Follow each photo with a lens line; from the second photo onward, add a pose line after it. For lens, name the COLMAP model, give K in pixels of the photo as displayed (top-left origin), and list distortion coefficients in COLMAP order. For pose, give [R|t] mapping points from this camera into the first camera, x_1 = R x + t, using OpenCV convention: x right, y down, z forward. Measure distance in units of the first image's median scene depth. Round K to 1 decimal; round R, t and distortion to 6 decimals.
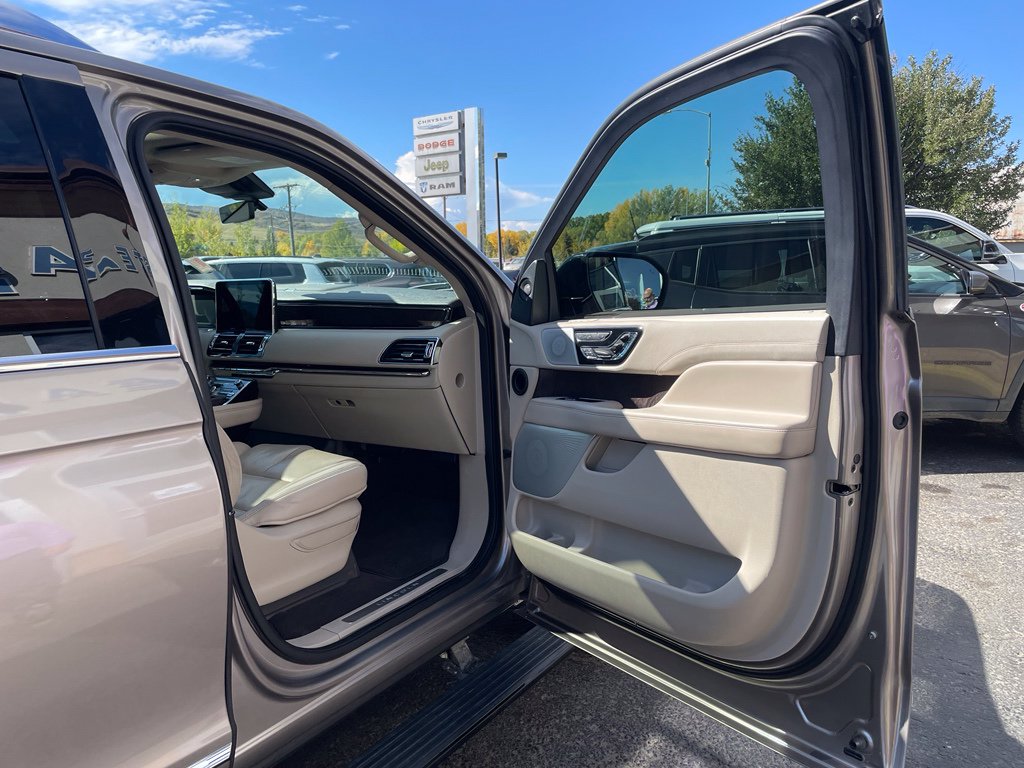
lens RADIAL K [[781.6, 0, 501.2], [0, 781.6, 394.8], [0, 0, 1]] dist [0.041210, -0.055665]
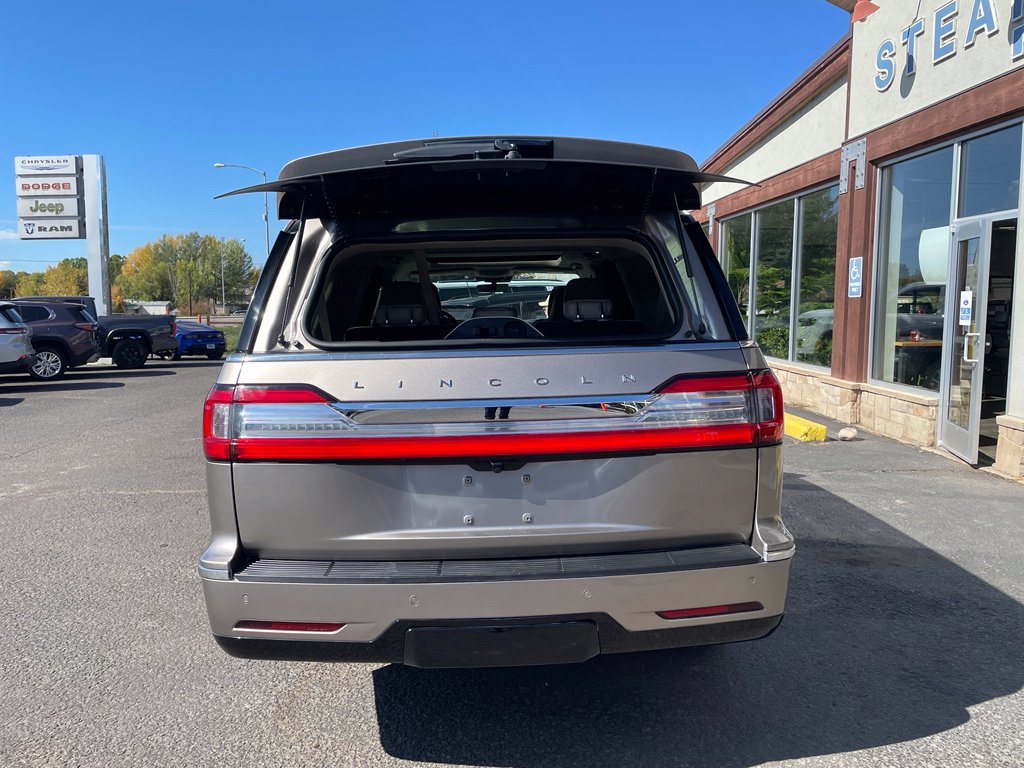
lens RADIAL K [[779.3, 0, 519.6], [0, 779.3, 381.8], [0, 0, 1]] dist [0.047980, -0.066149]
pose [[0.816116, -0.042142, 0.576349, -0.703954], [0.086282, 0.995044, -0.049419, 0.070876], [-0.571411, 0.090060, 0.815708, -0.386502]]
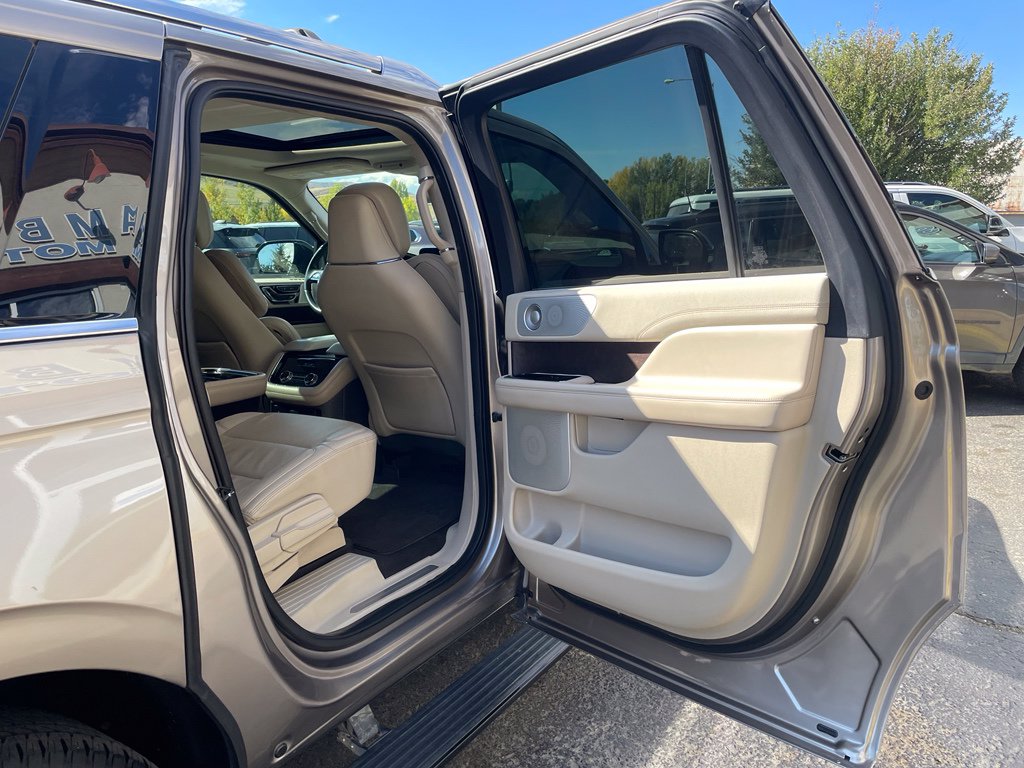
lens RADIAL K [[779.3, 0, 512.6], [0, 779.3, 380.2], [0, 0, 1]] dist [0.047980, -0.066149]
pose [[0.999757, 0.004981, 0.021454, -0.106714], [-0.005481, 0.999713, 0.023333, 0.019158], [-0.021332, -0.023445, 0.999498, -0.128306]]
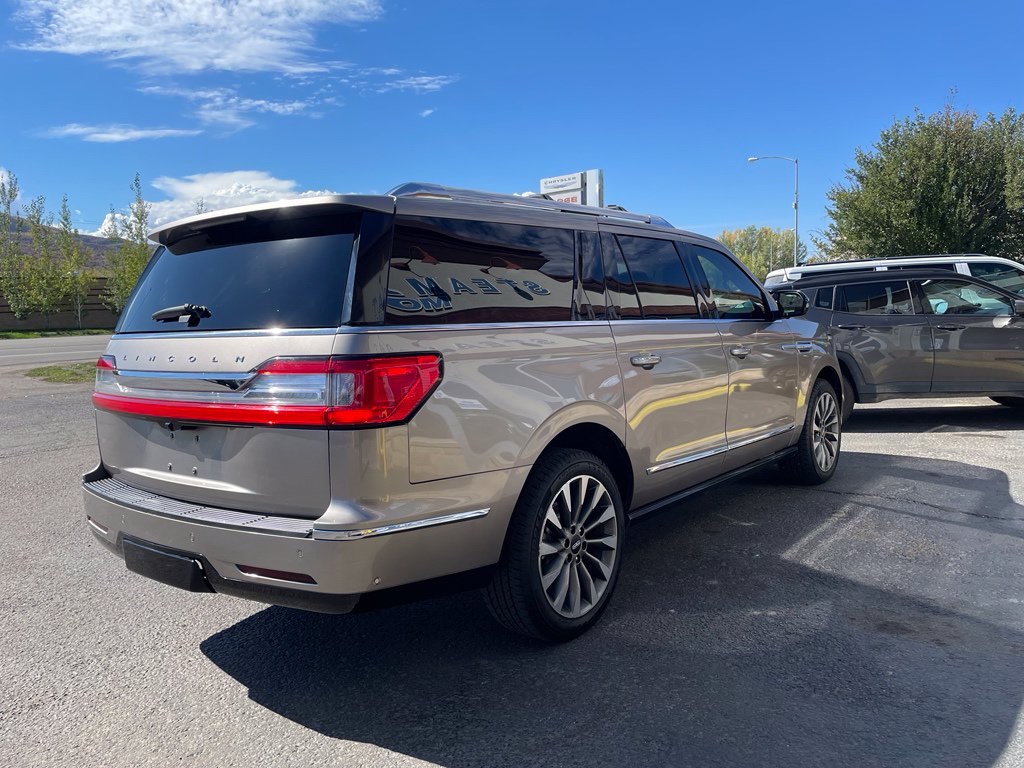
lens RADIAL K [[779.3, 0, 509.2], [0, 779.3, 379.6], [0, 0, 1]] dist [0.047980, -0.066149]
pose [[0.996069, -0.001106, -0.088575, -0.228111], [-0.005091, 0.997554, -0.069710, 0.098025], [0.088436, 0.069887, 0.993627, -0.535656]]
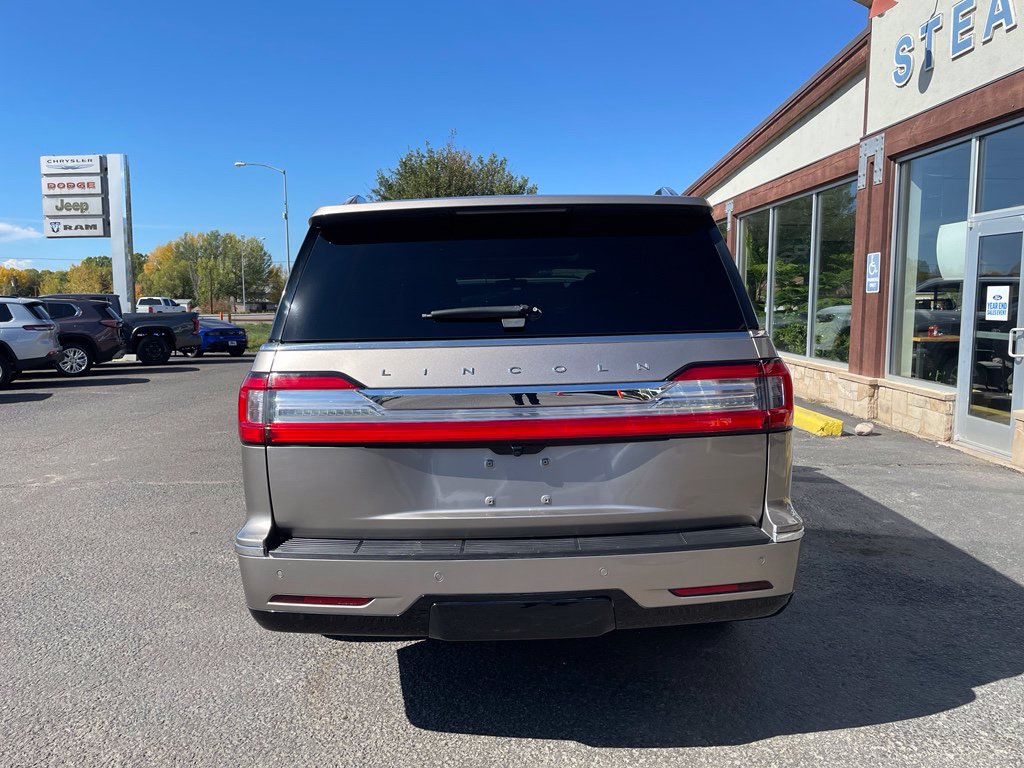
lens RADIAL K [[779.3, 0, 520.9], [0, 779.3, 384.8], [0, 0, 1]] dist [0.047980, -0.066149]
pose [[0.828005, -0.045103, 0.558904, -0.715531], [0.084313, 0.995442, -0.044578, 0.076913], [-0.554346, 0.084034, 0.828033, -0.400604]]
